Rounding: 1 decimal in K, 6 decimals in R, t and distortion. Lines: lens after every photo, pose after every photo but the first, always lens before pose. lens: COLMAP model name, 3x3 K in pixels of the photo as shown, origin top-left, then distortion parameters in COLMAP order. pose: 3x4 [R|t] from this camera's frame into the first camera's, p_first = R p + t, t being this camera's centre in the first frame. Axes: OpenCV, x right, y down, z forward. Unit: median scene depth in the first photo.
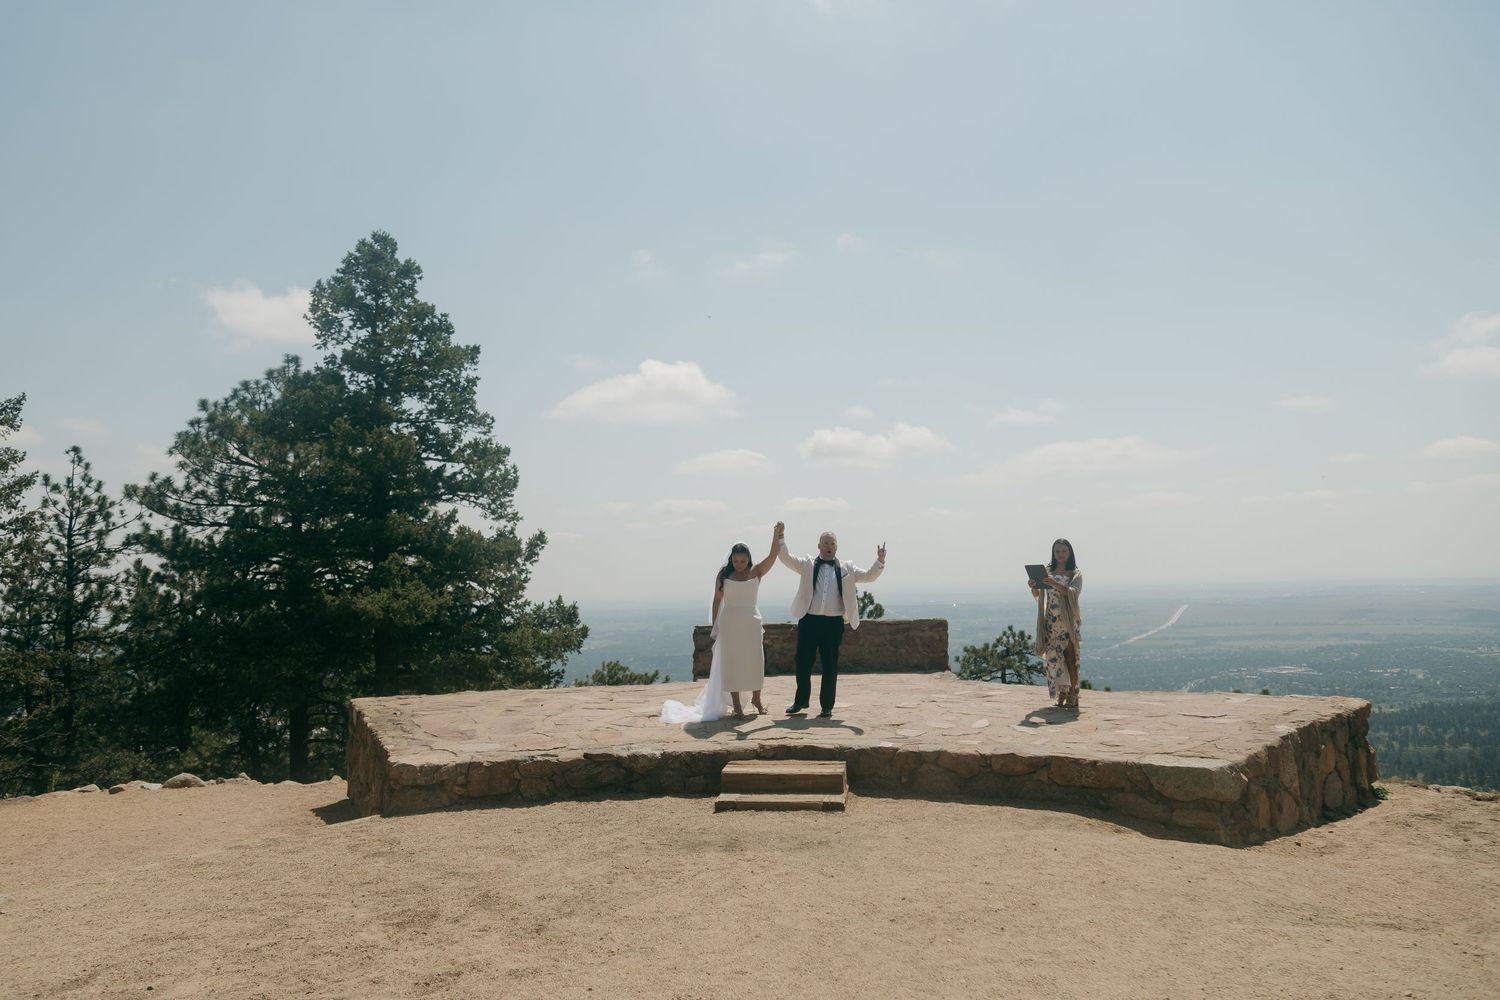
lens RADIAL K [[1095.8, 0, 683.8], [0, 1095.8, 510.3], [0, 0, 1]] dist [0.031222, -0.000672]
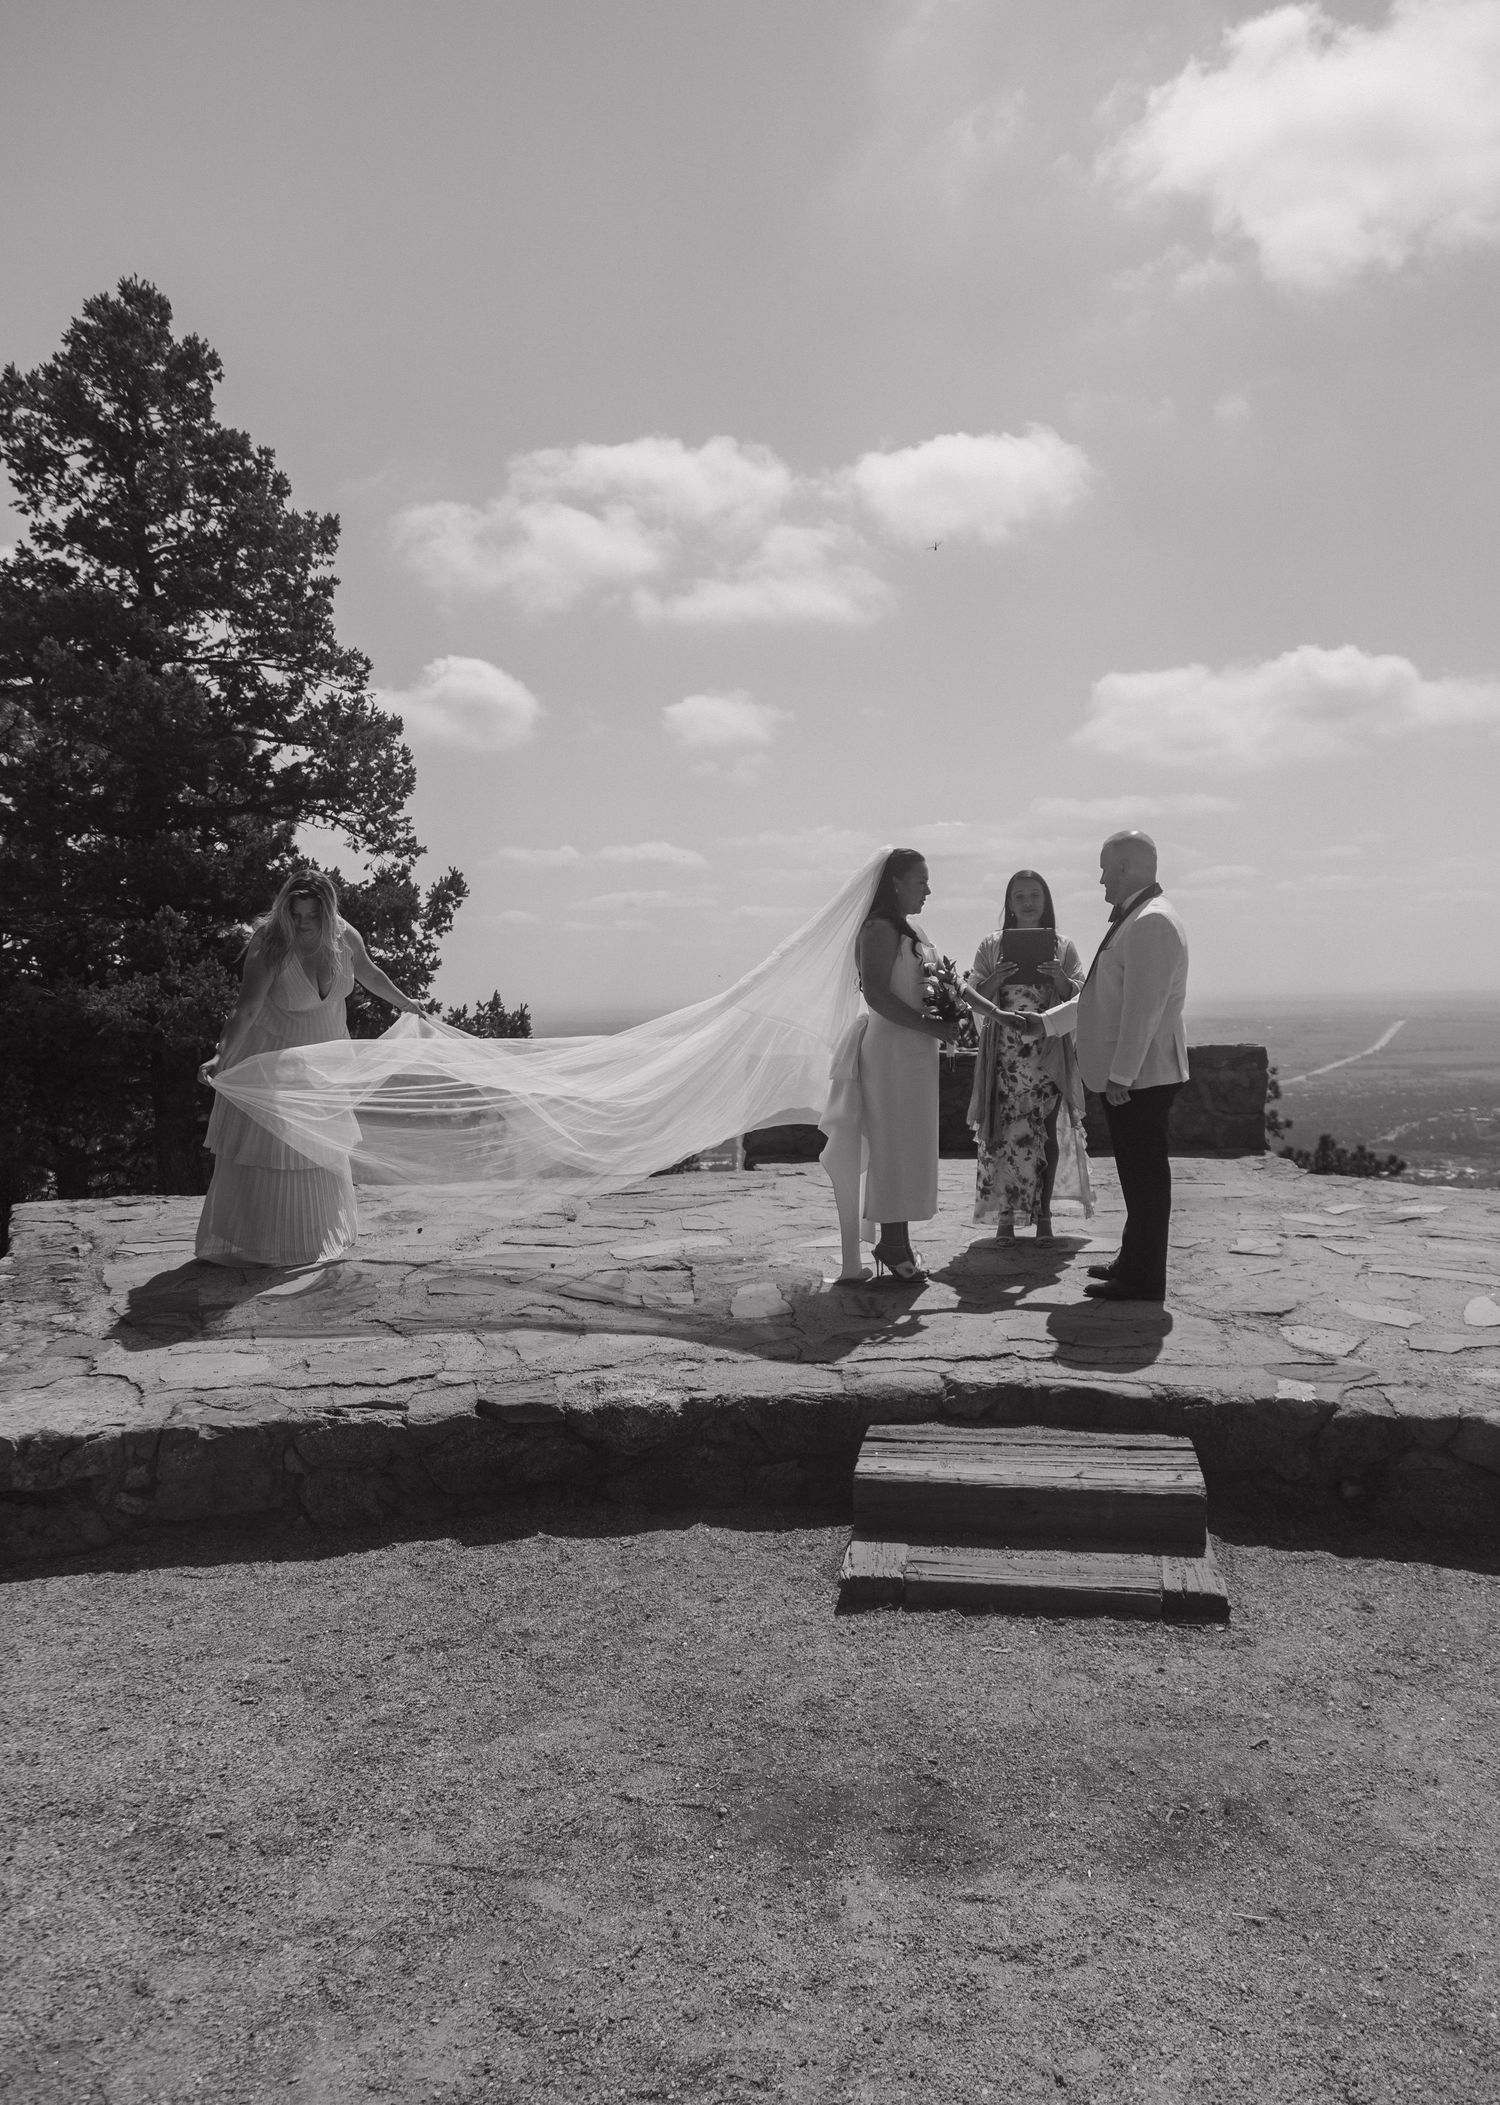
lens RADIAL K [[1470.9, 0, 750.0], [0, 1470.9, 1102.0], [0, 0, 1]] dist [0.020721, -0.001412]
pose [[0.999530, 0.008368, 0.029501, -0.007265], [-0.012528, 0.989530, 0.143780, 0.024882], [-0.027989, -0.144082, 0.989170, 0.270814]]
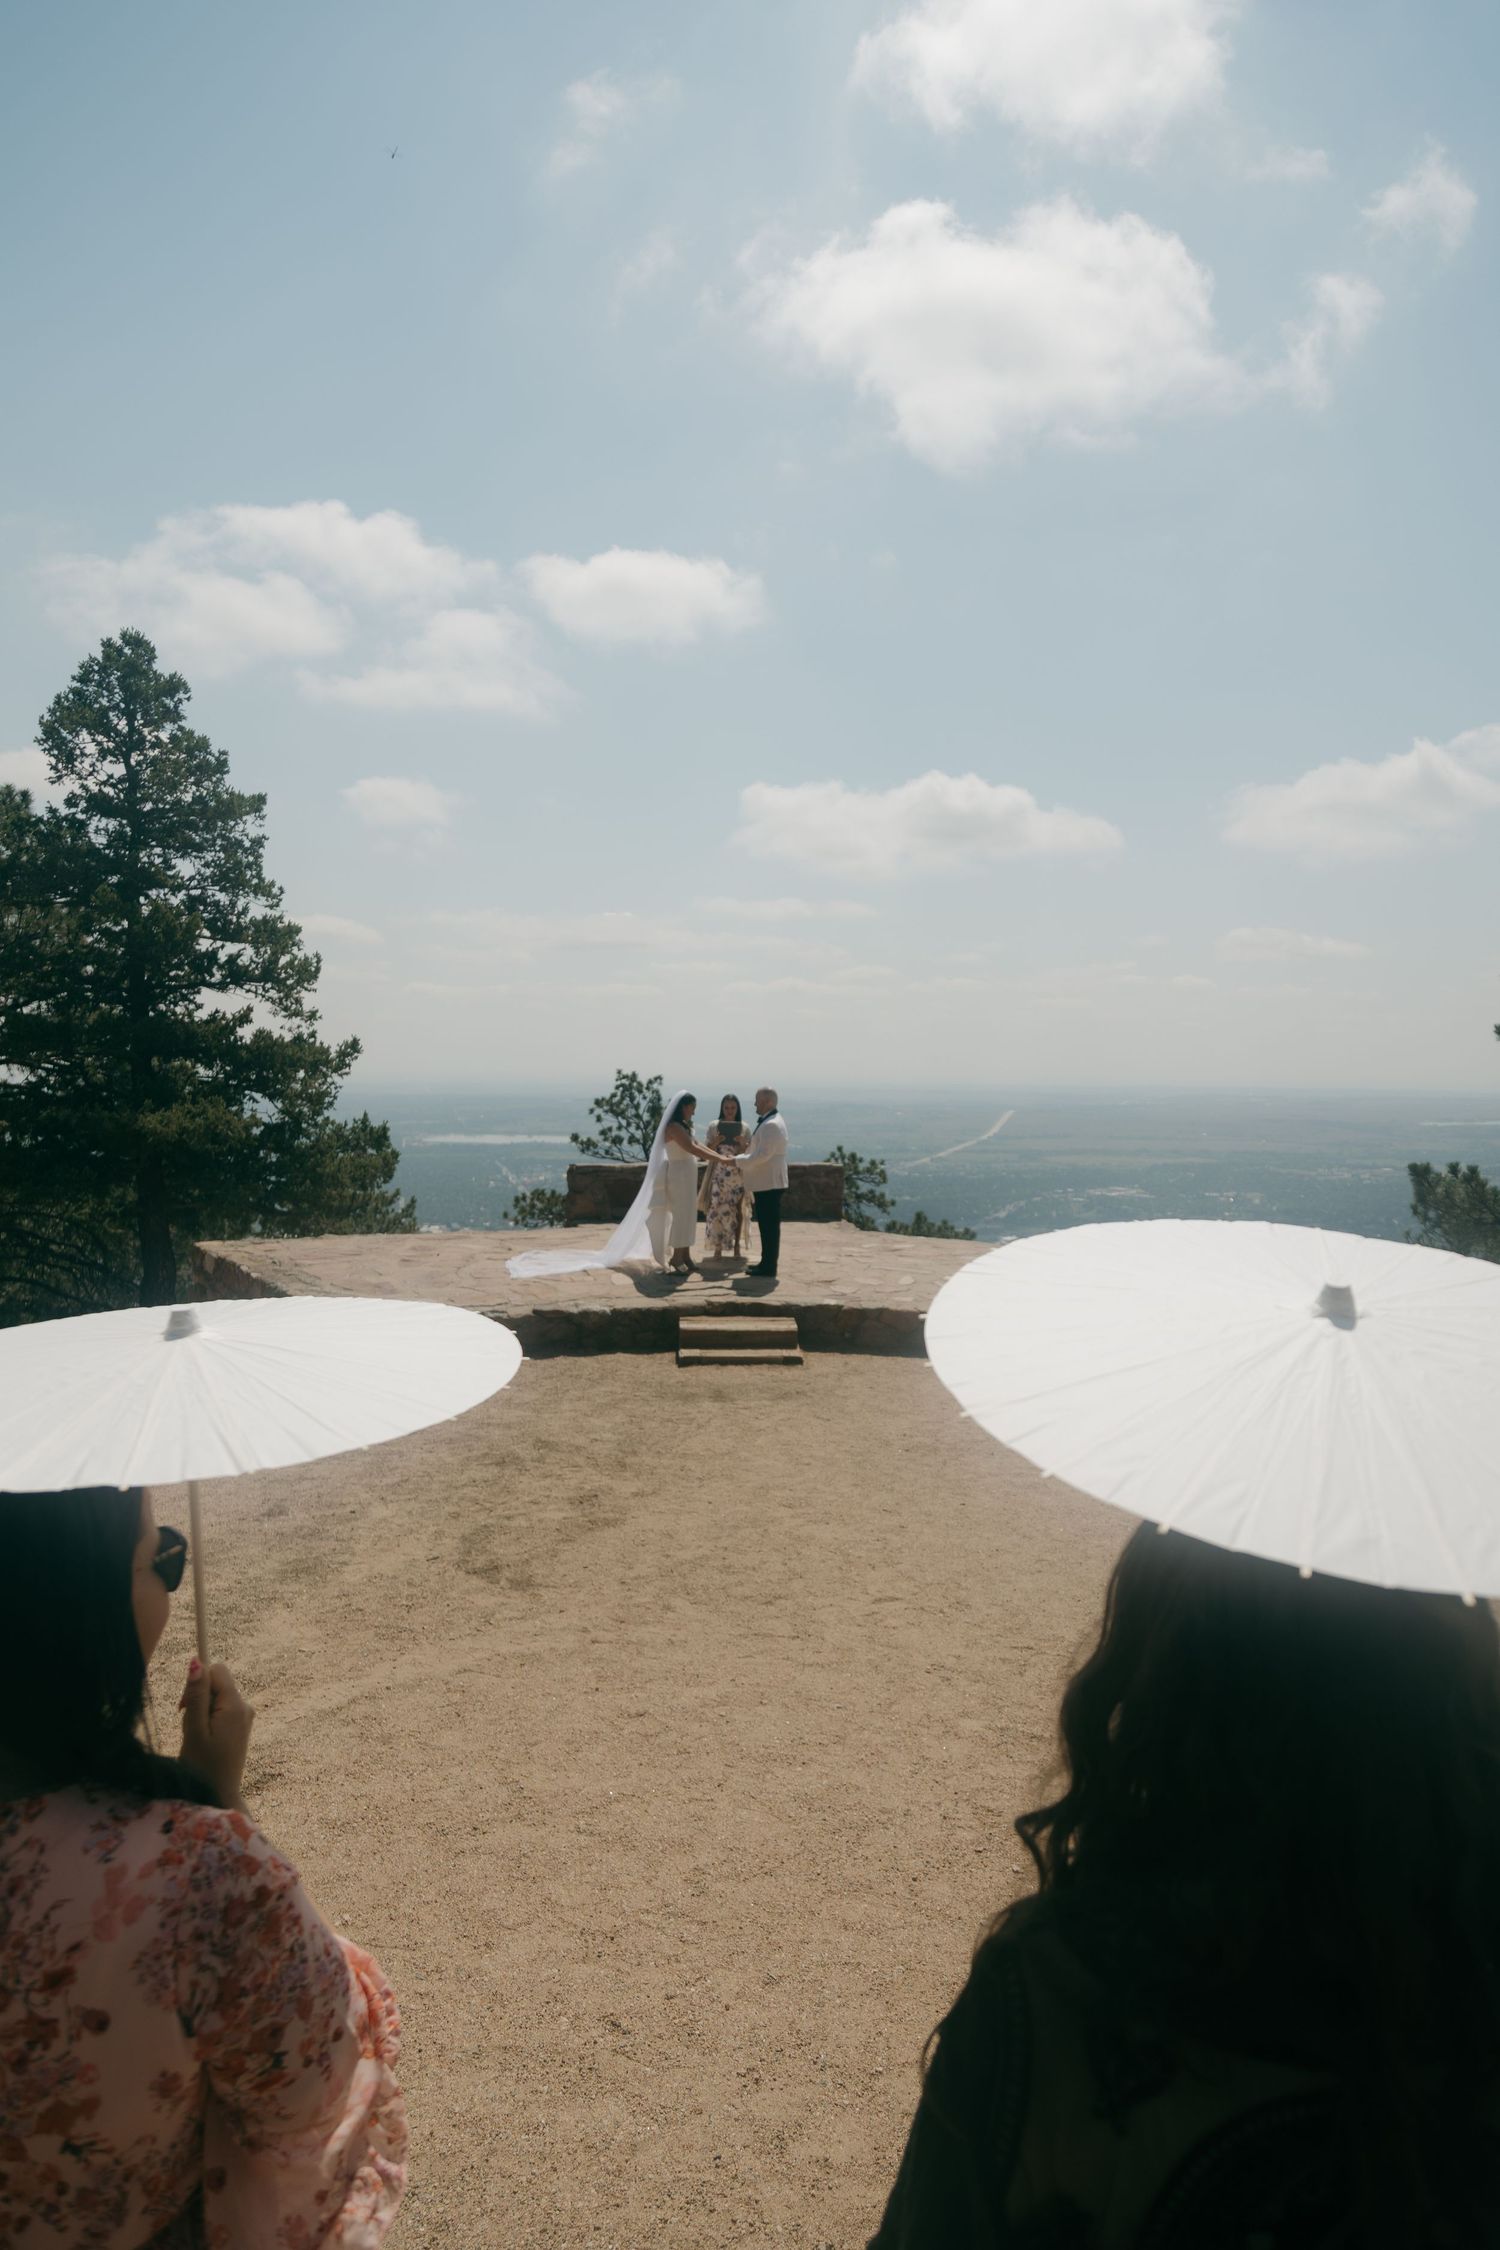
lens RADIAL K [[1518.6, 0, 704.2], [0, 1518.6, 1136.3], [0, 0, 1]] dist [0.040895, -0.024899]
pose [[0.972288, 0.027028, 0.232221, -0.137991], [-0.054284, 0.992248, 0.111795, -0.049349], [-0.227399, -0.121303, 0.966217, -0.175734]]
